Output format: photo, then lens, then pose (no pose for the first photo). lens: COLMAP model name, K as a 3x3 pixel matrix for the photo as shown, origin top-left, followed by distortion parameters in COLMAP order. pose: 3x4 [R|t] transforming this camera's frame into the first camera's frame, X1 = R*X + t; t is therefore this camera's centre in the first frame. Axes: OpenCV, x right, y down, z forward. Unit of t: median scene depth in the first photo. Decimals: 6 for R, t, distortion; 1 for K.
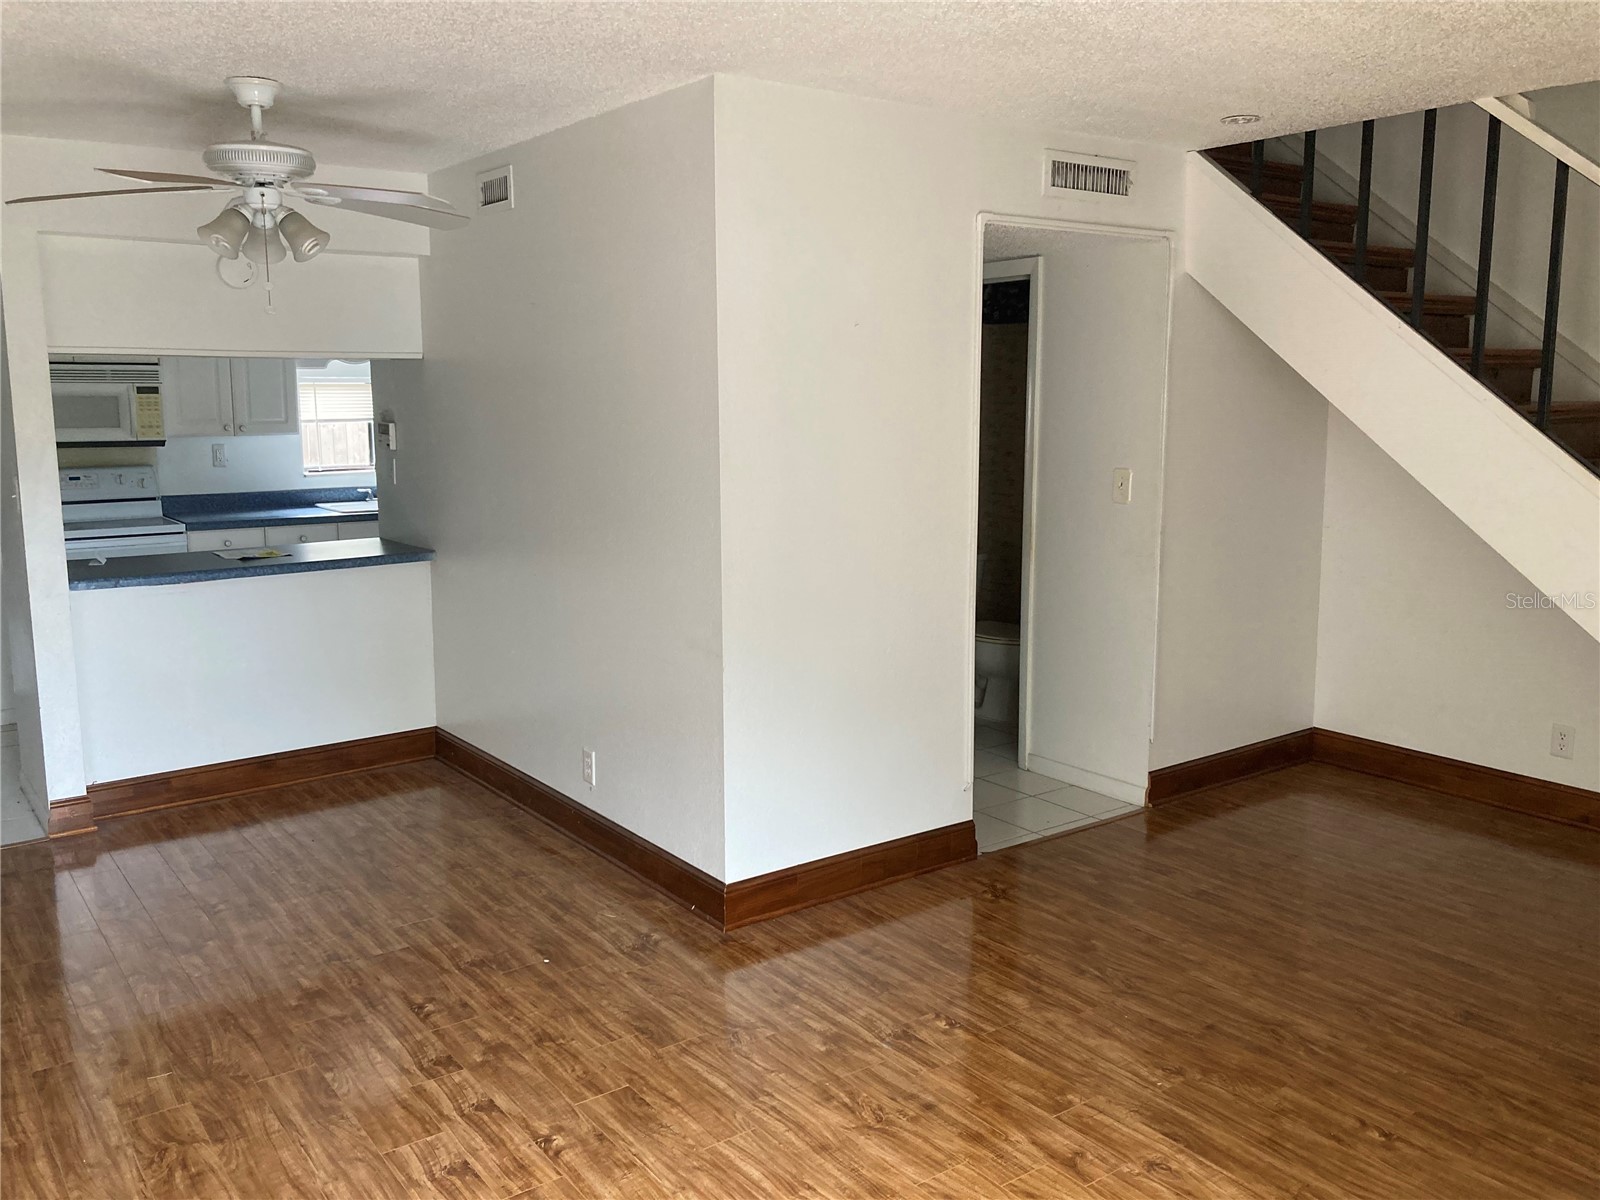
lens RADIAL K [[1311.0, 0, 830.5], [0, 1311.0, 578.8], [0, 0, 1]] dist [0.042498, -0.036937]
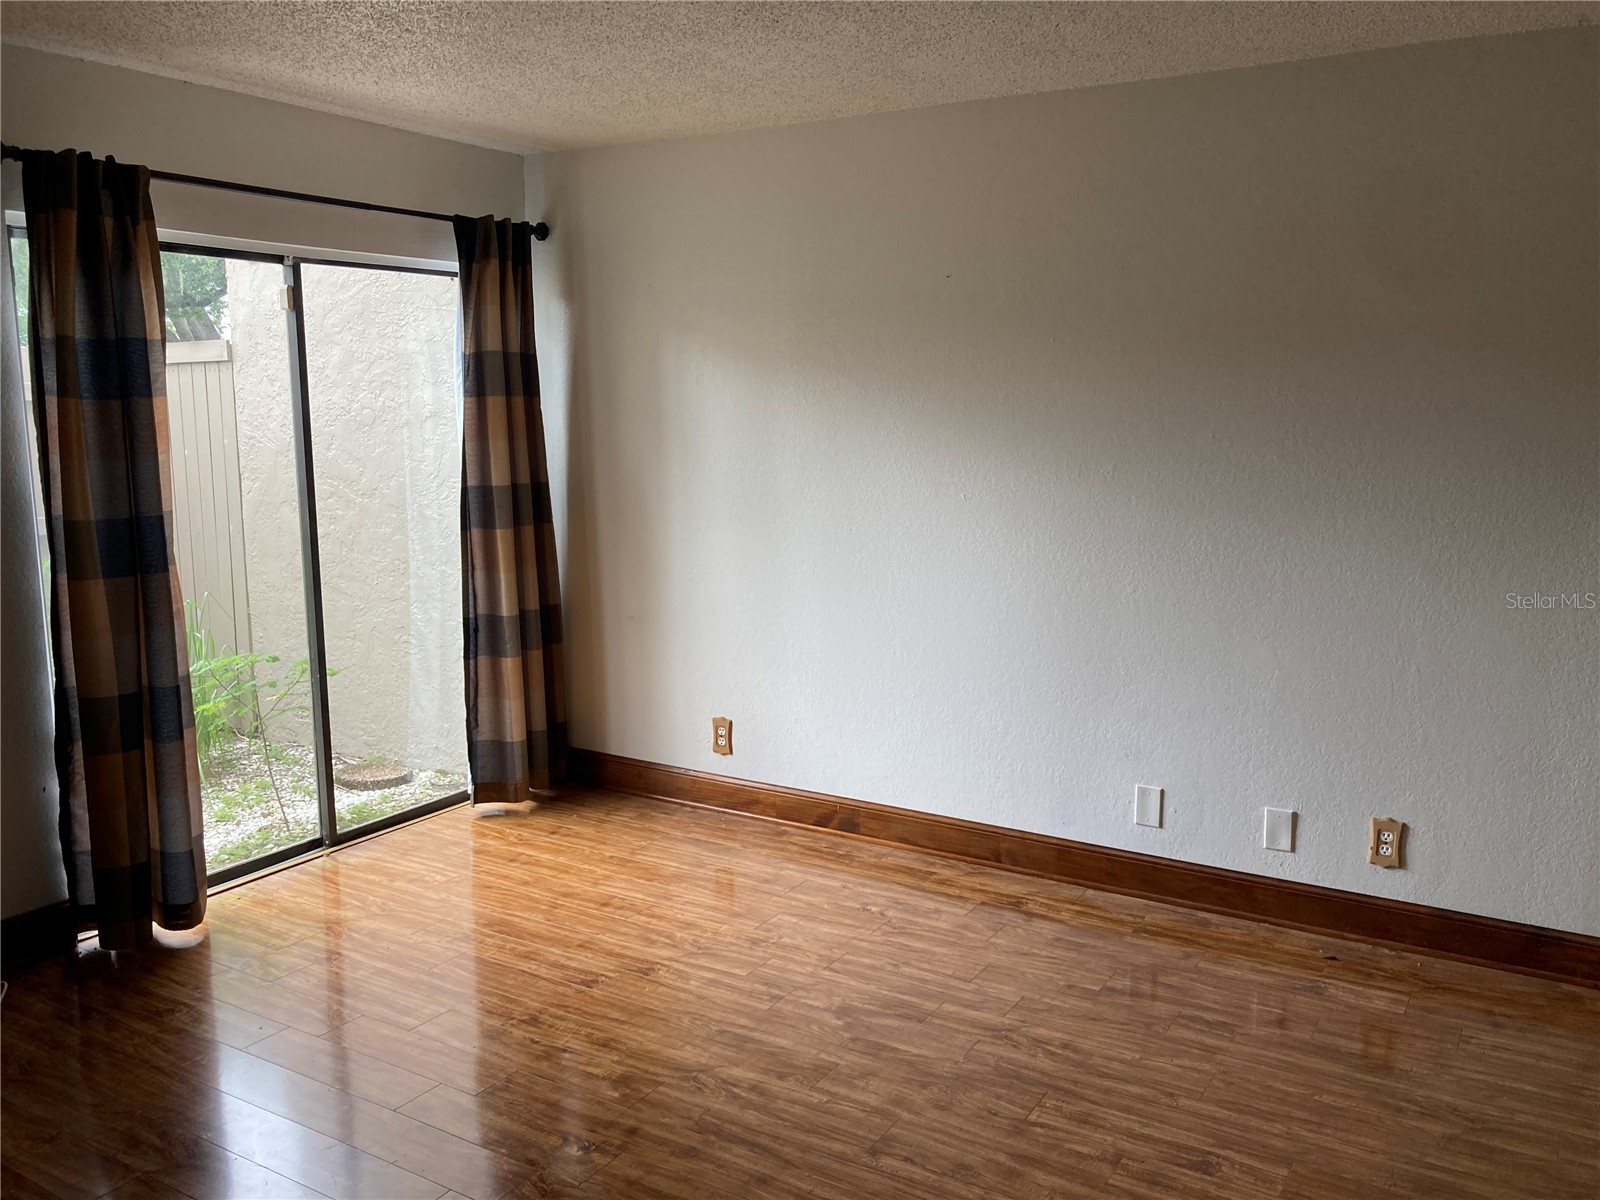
lens RADIAL K [[1311.0, 0, 802.8], [0, 1311.0, 598.8], [0, 0, 1]] dist [0.042498, -0.036937]
pose [[-0.923402, 0.061548, -0.378867, 0.278108], [-0.056550, 0.954474, 0.292885, -0.184528], [0.379645, 0.291876, -0.877883, 1.333040]]
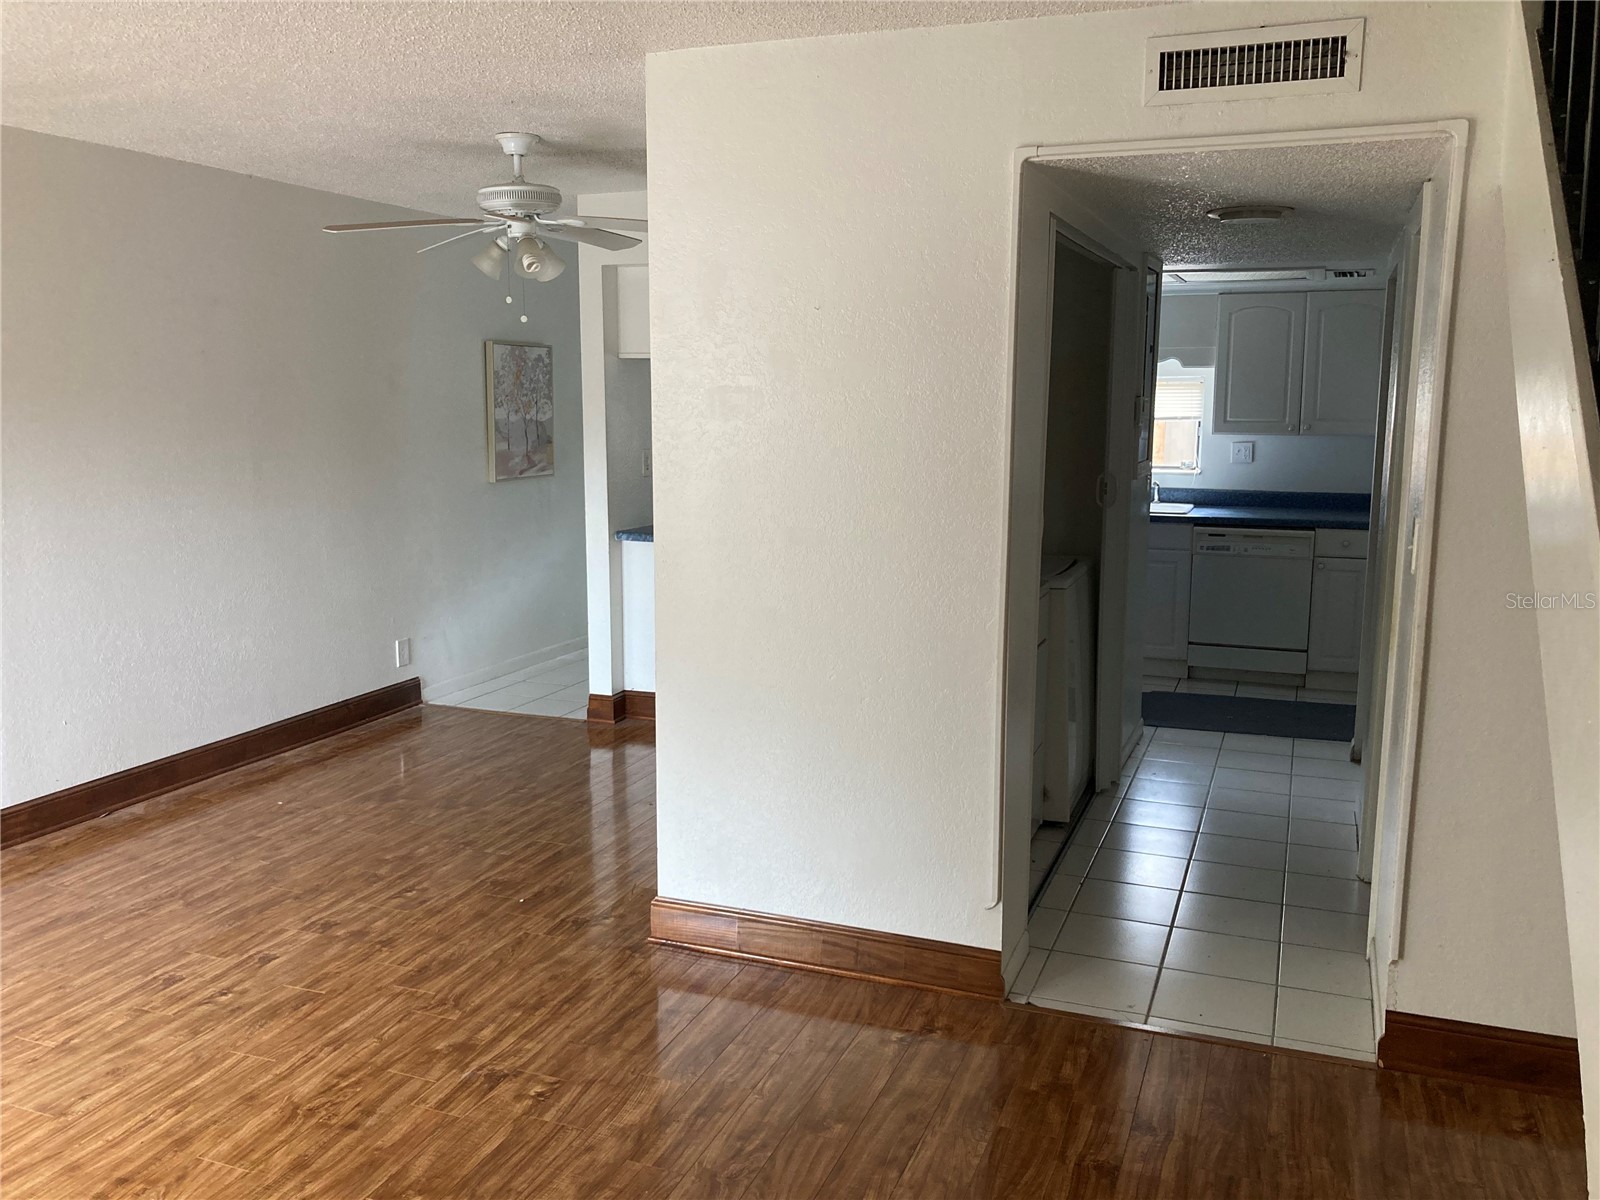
lens RADIAL K [[1311.0, 0, 811.3], [0, 1311.0, 595.5], [0, 0, 1]] dist [0.042498, -0.036937]
pose [[0.539998, 0.134000, -0.830931, 0.889217], [-0.131217, 0.988577, 0.074148, -0.085403], [0.831375, 0.068992, 0.551413, 0.639967]]
